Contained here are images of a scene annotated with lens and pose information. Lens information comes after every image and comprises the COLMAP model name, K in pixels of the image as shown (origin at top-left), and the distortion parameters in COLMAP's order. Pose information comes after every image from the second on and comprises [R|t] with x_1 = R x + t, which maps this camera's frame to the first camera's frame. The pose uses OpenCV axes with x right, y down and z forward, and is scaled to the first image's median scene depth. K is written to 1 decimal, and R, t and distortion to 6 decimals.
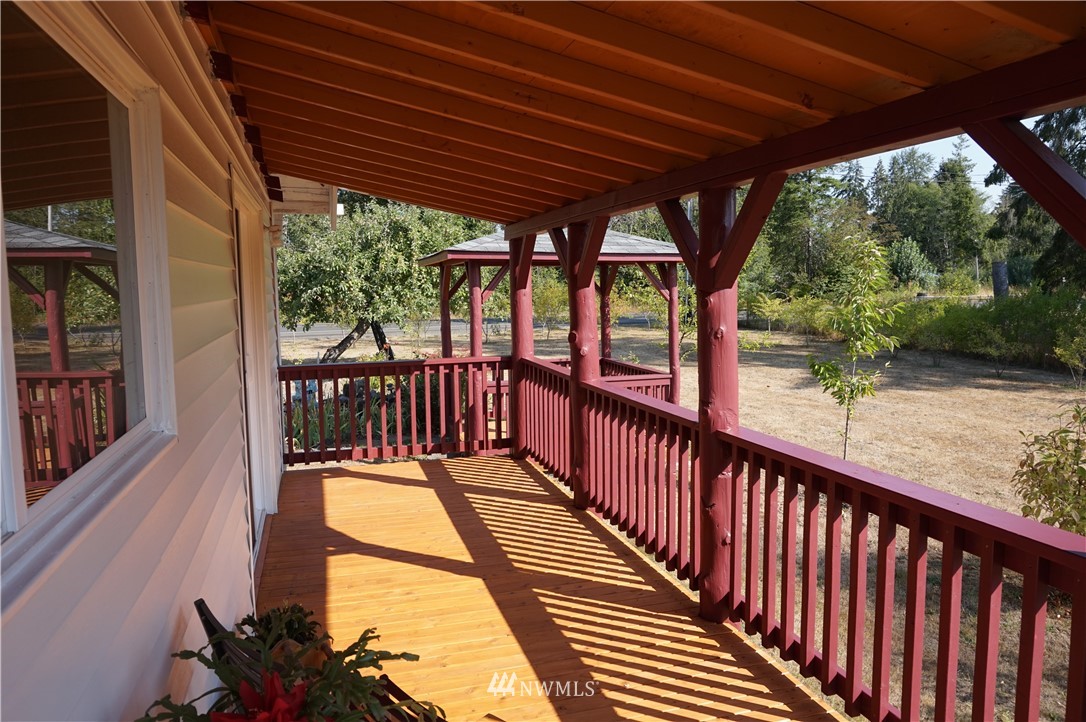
lens RADIAL K [[741.6, 0, 544.8], [0, 741.6, 364.2], [0, 0, 1]] dist [-0.020284, 0.029644]
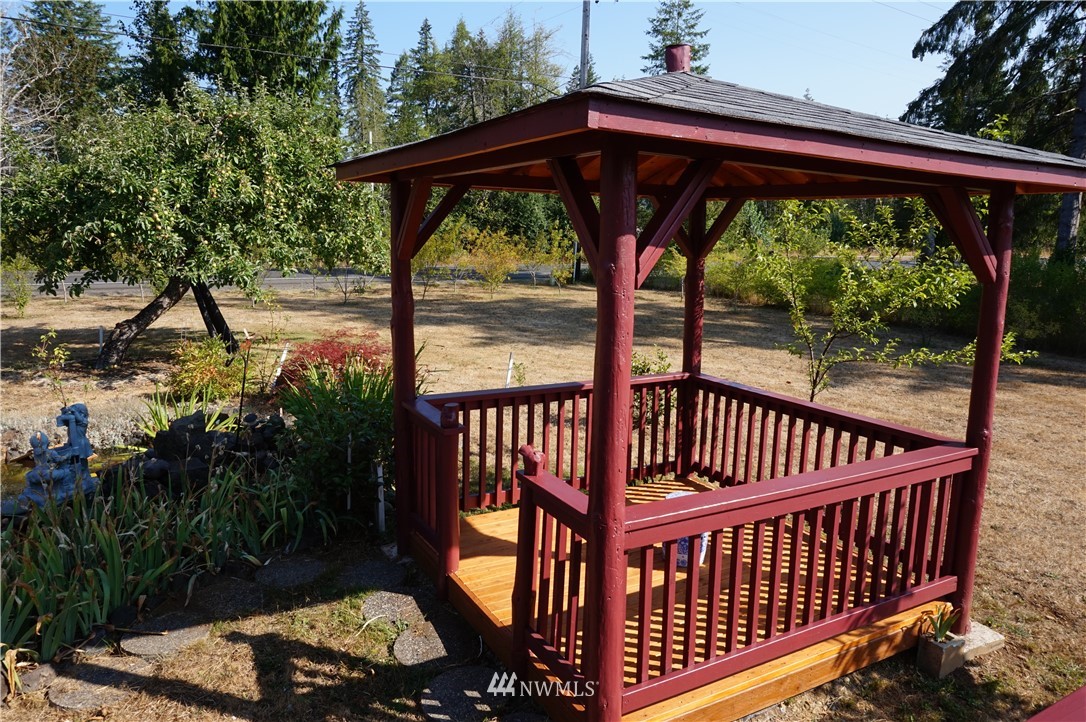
lens RADIAL K [[741.6, 0, 541.4], [0, 741.6, 360.2], [0, 0, 1]] dist [-0.020284, 0.029644]
pose [[0.973011, -0.005874, 0.230685, -0.097258], [-0.009010, 0.997947, 0.063413, -0.034352], [-0.230584, -0.063780, 0.970960, 0.339450]]
